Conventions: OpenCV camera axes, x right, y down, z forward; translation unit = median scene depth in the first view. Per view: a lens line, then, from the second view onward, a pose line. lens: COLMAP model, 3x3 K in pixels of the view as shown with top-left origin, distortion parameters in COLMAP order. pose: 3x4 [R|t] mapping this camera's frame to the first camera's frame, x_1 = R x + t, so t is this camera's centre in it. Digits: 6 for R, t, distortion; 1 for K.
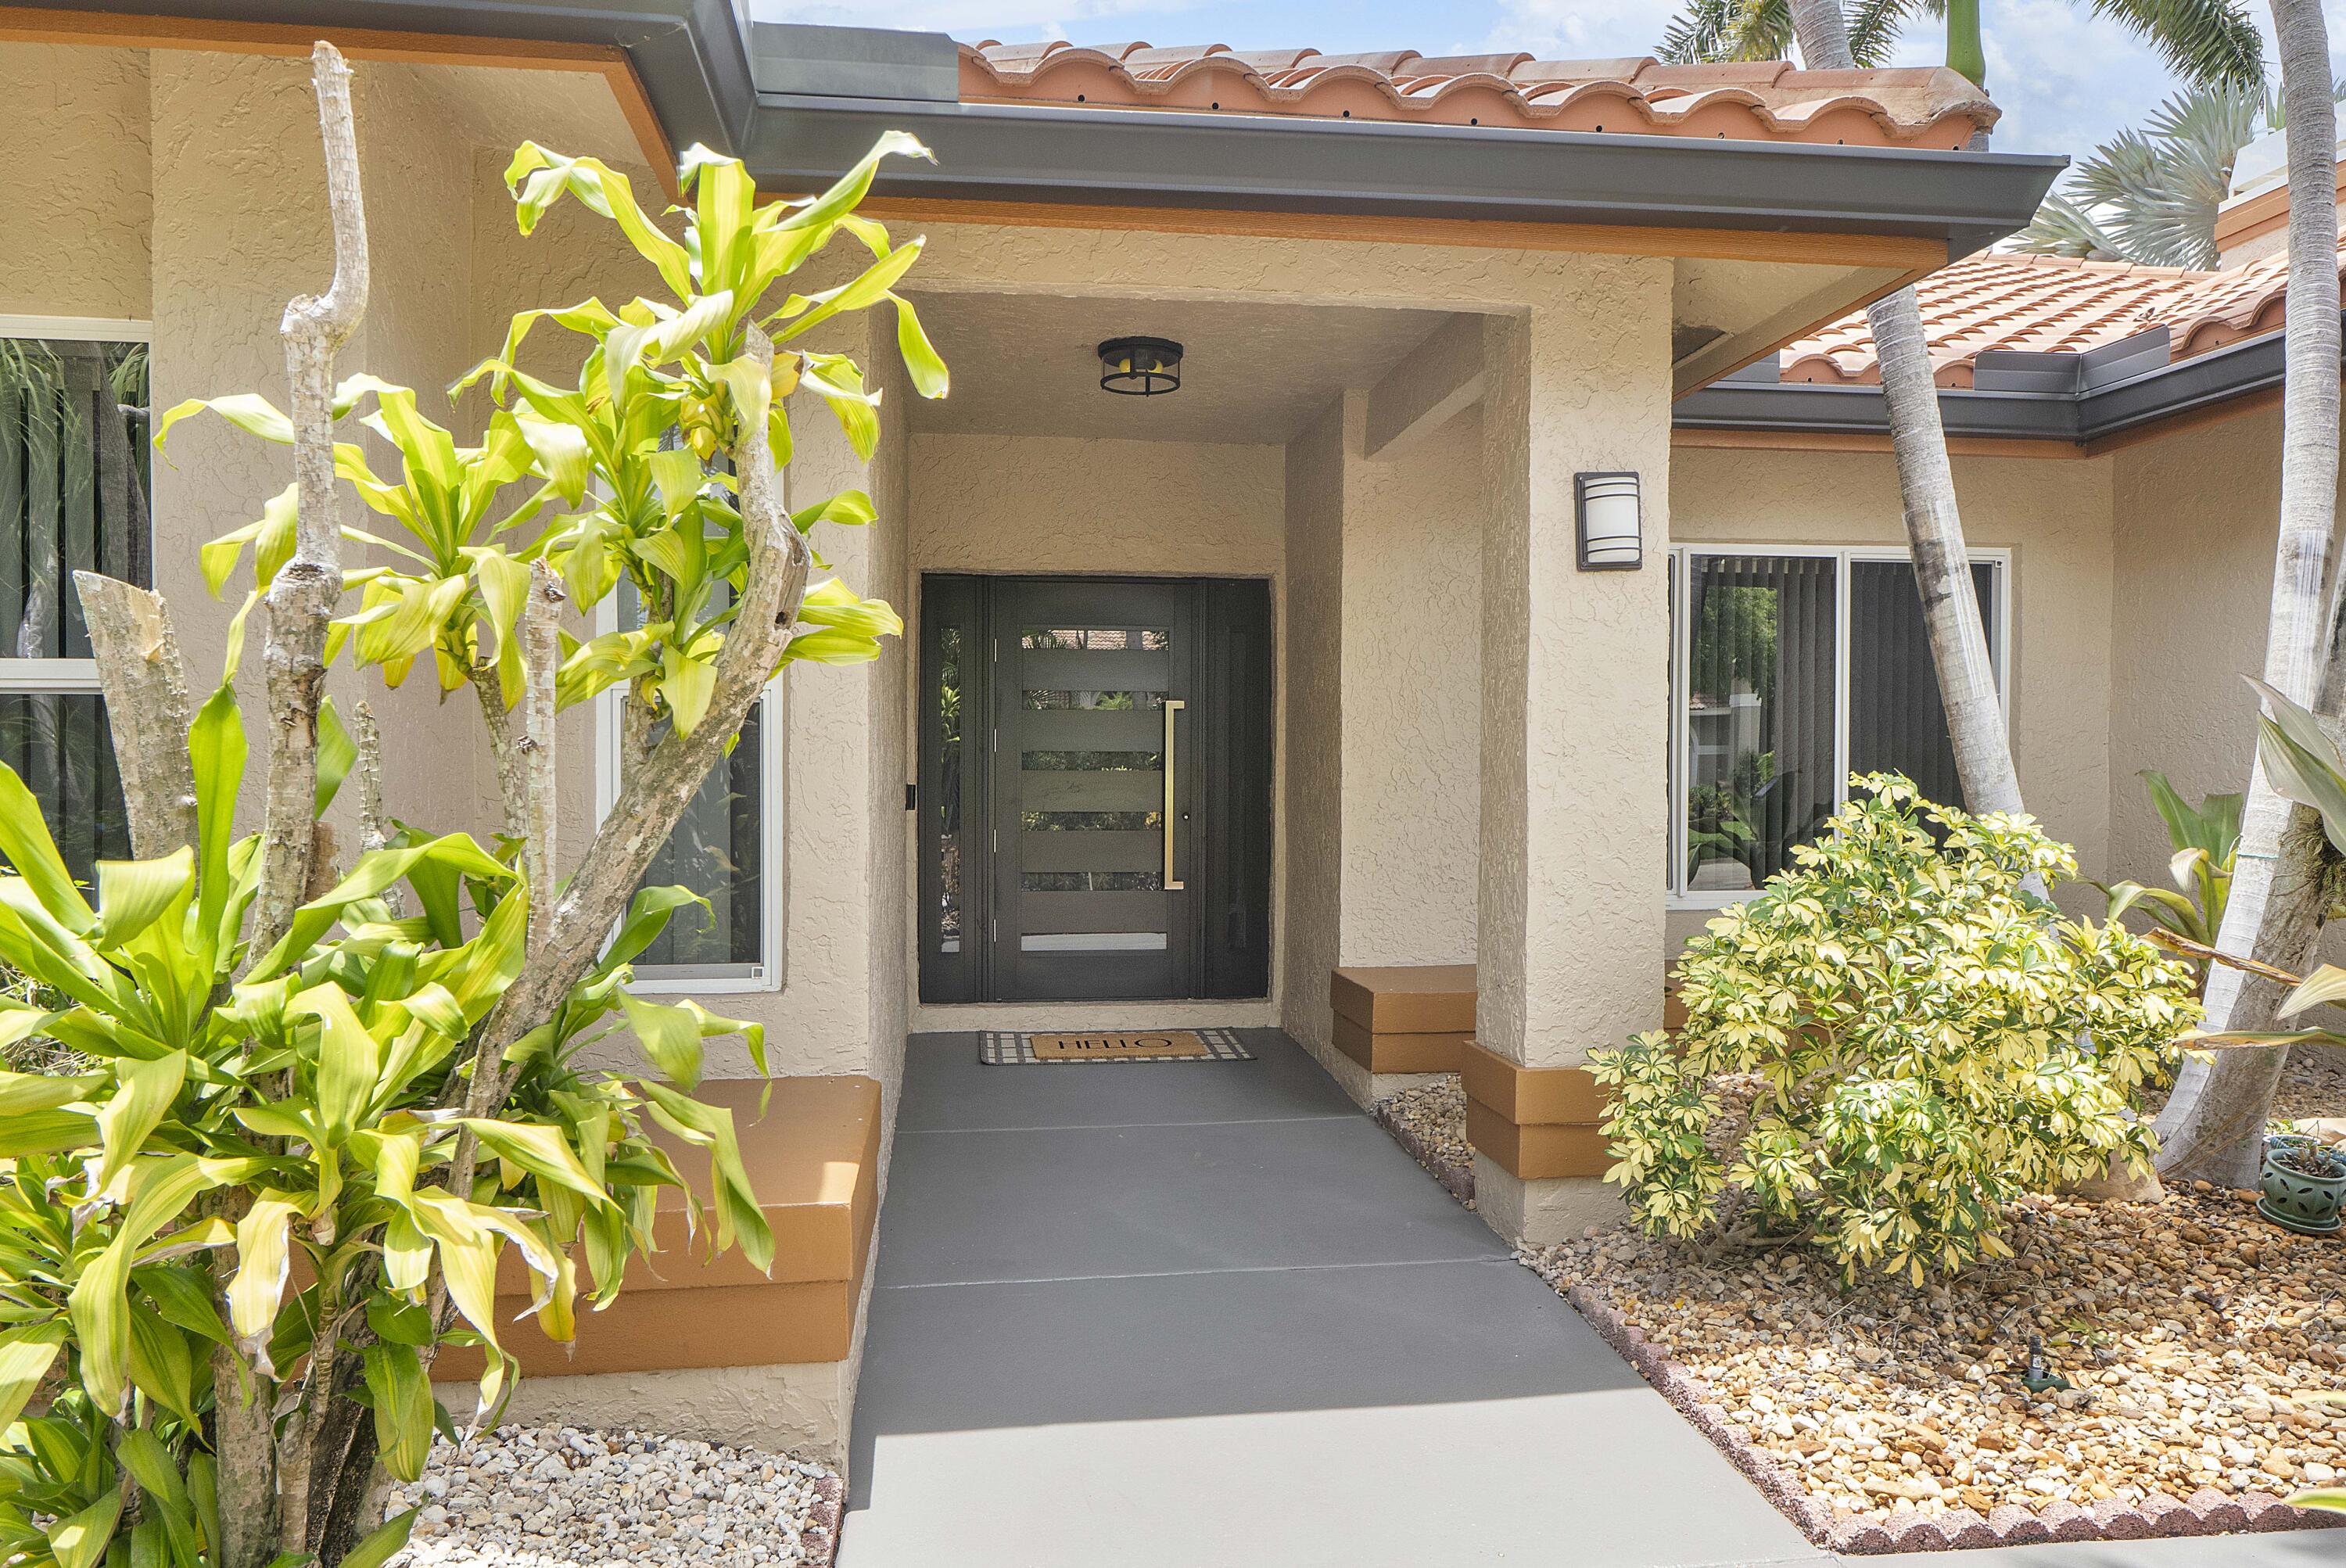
lens RADIAL K [[1622.7, 0, 1172.9], [0, 1622.7, 781.7], [0, 0, 1]] dist [-0.000017, 0.000048]
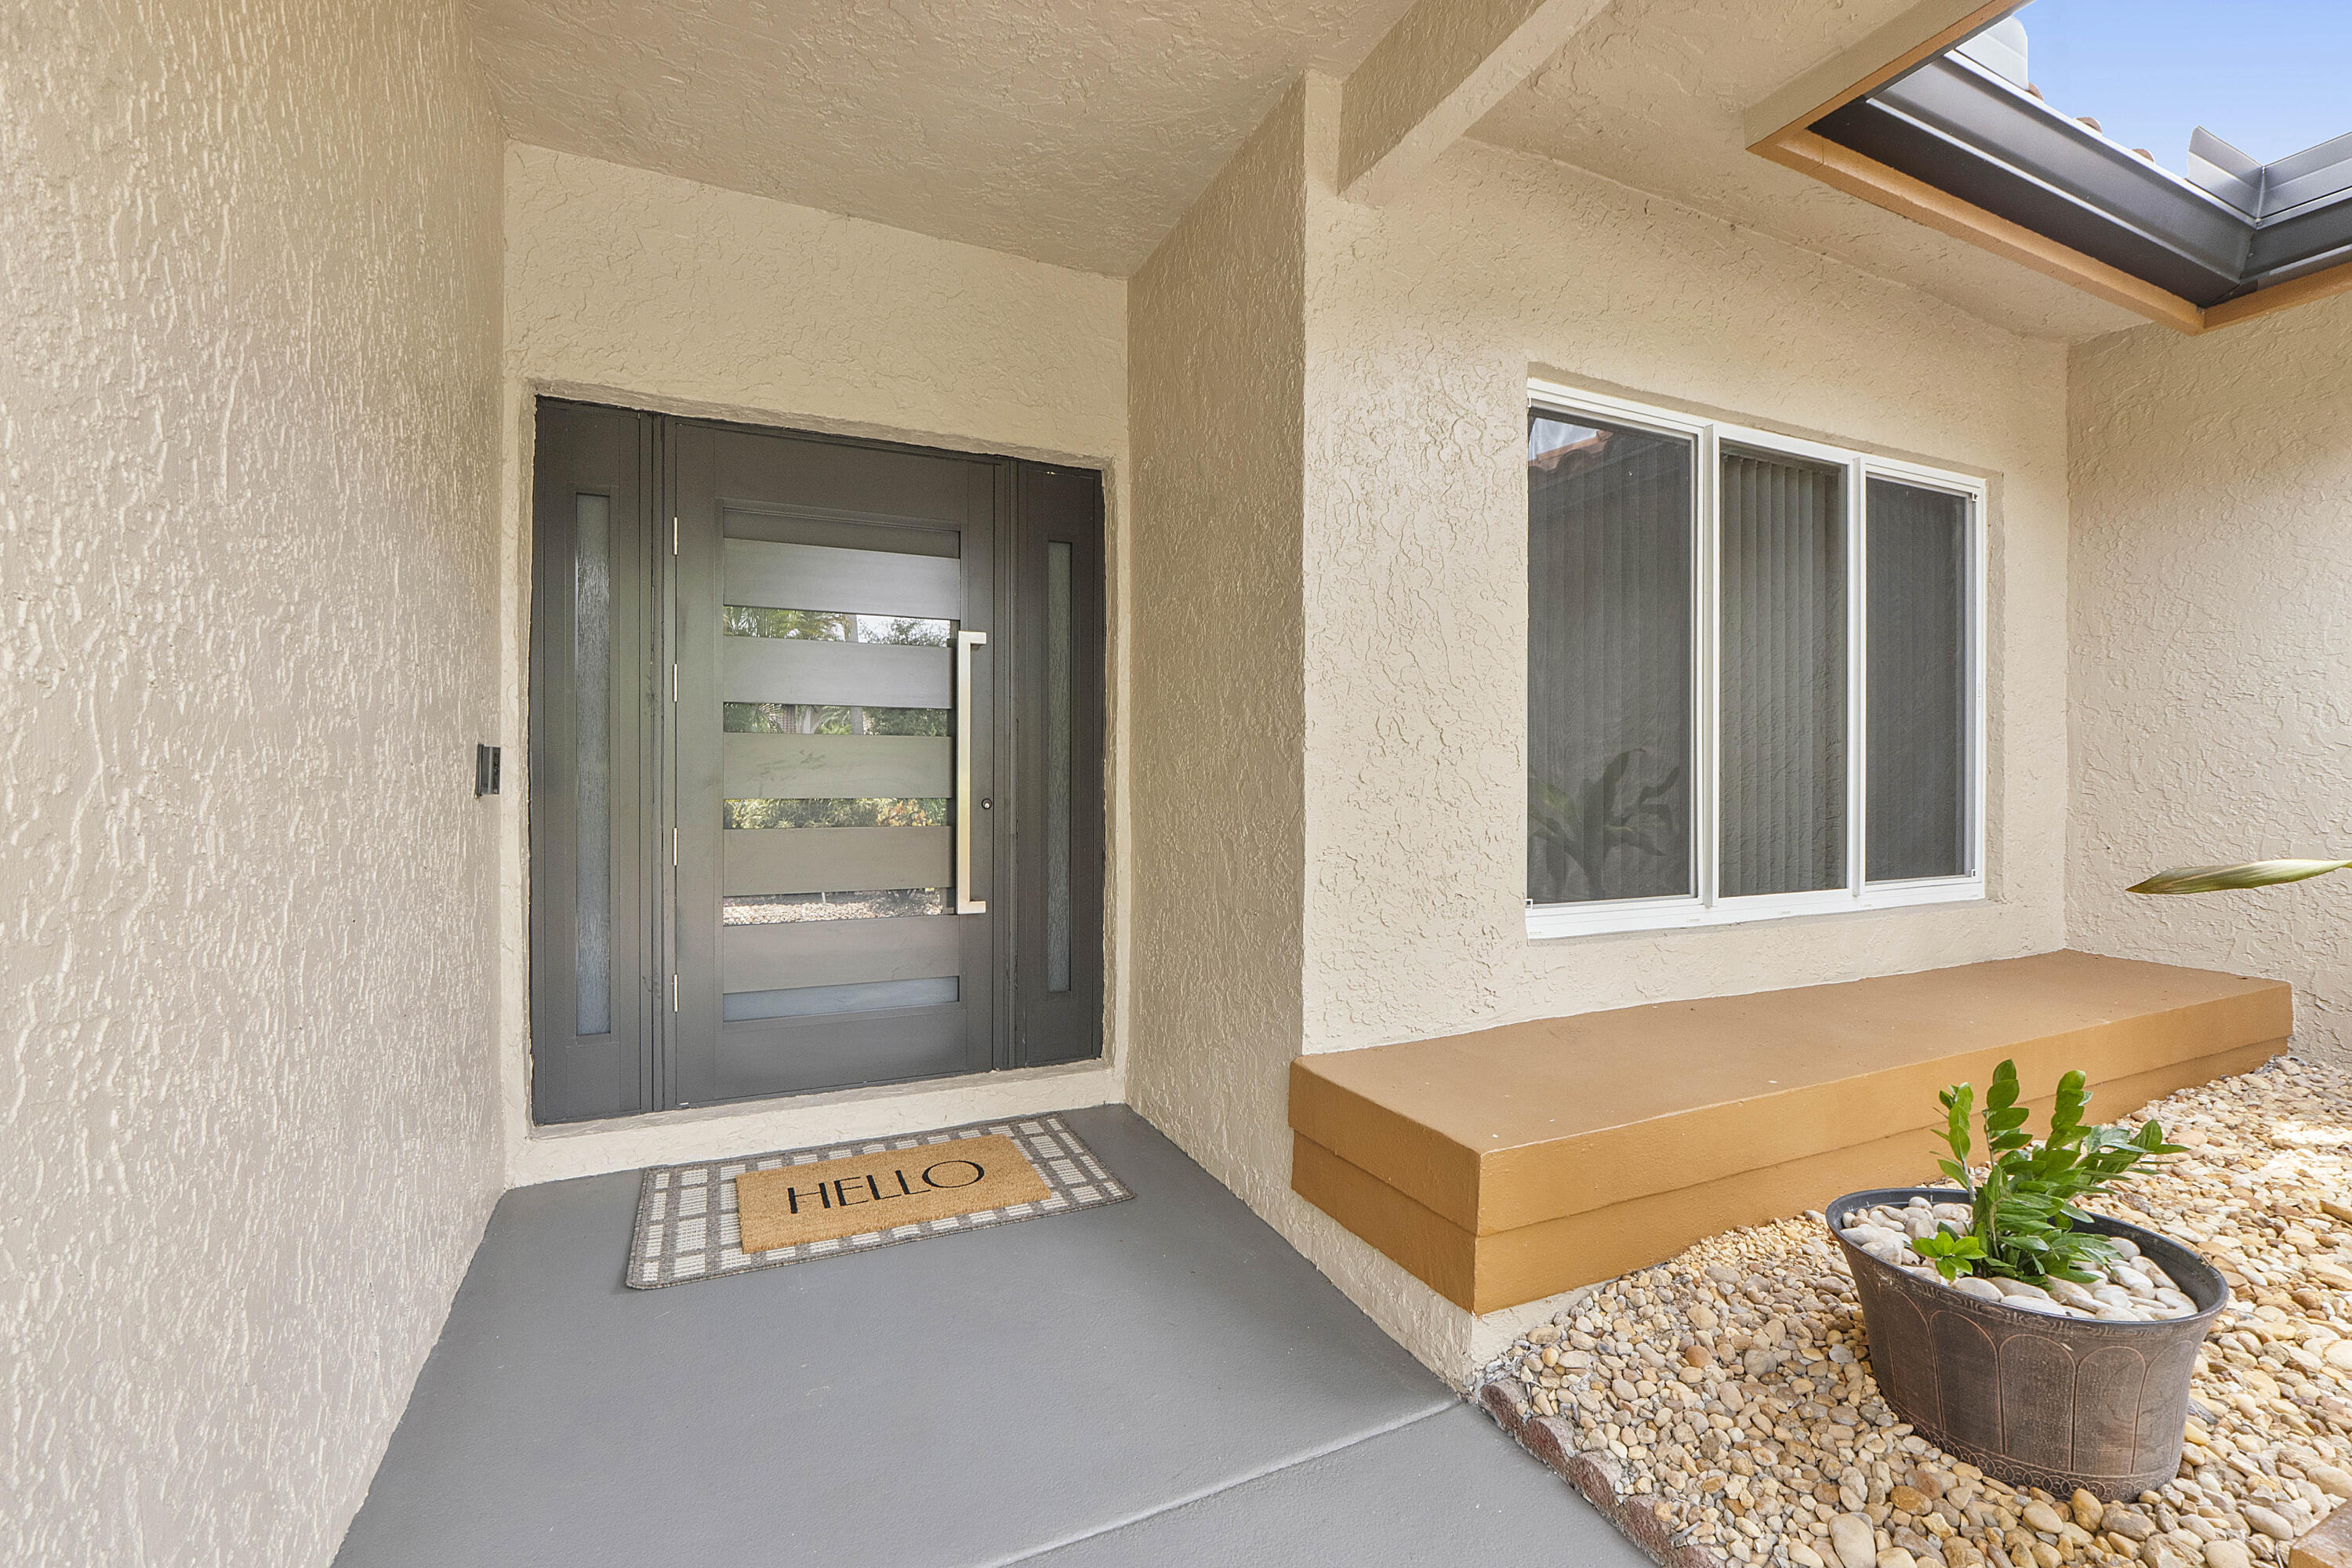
lens RADIAL K [[1002.1, 0, 1181.9], [0, 1002.1, 781.9], [0, 0, 1]] dist [-0.007770, 0.000346]
pose [[0.953329, -0.002849, 0.301919, -0.043958], [0.005677, 0.999948, -0.008491, 0.017344], [-0.301879, 0.009809, 0.953296, 0.620466]]
